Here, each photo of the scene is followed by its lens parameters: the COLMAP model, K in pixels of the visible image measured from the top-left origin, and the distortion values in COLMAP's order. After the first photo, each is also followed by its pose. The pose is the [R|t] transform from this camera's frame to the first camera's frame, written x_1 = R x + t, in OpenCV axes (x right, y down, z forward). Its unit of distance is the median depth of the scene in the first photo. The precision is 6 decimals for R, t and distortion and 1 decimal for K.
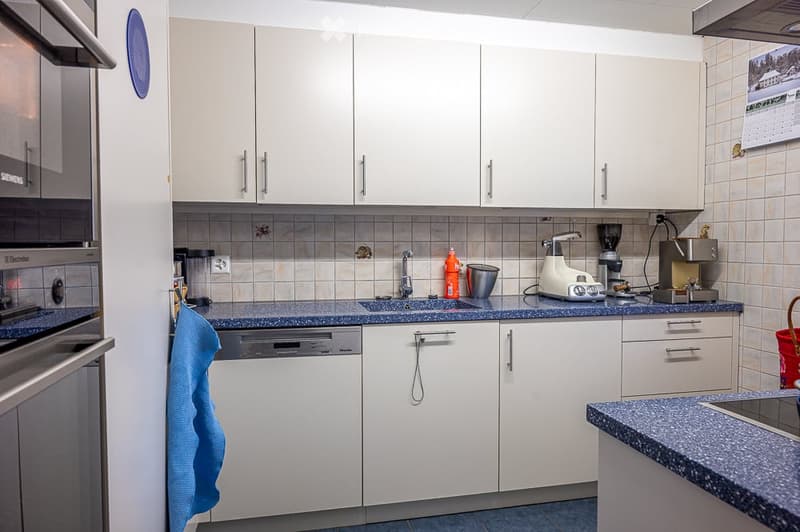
lens RADIAL K [[533.0, 0, 398.9], [0, 533.0, 264.3], [0, 0, 1]] dist [-0.029226, 0.010109]
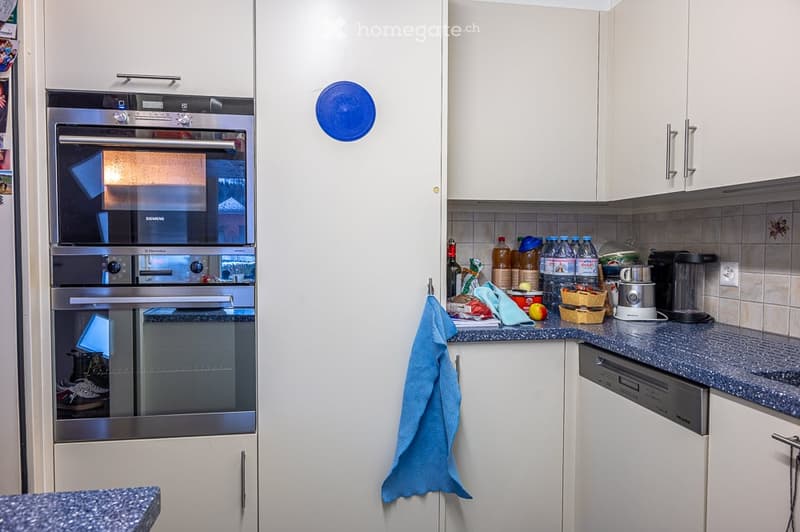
lens RADIAL K [[533.0, 0, 398.7], [0, 533.0, 265.7], [0, 0, 1]] dist [-0.029226, 0.010109]
pose [[-0.043919, 0.042859, -0.998115, 0.424490], [-0.043167, 0.998065, 0.044756, -0.024322], [0.998102, 0.045052, -0.041984, 0.562794]]
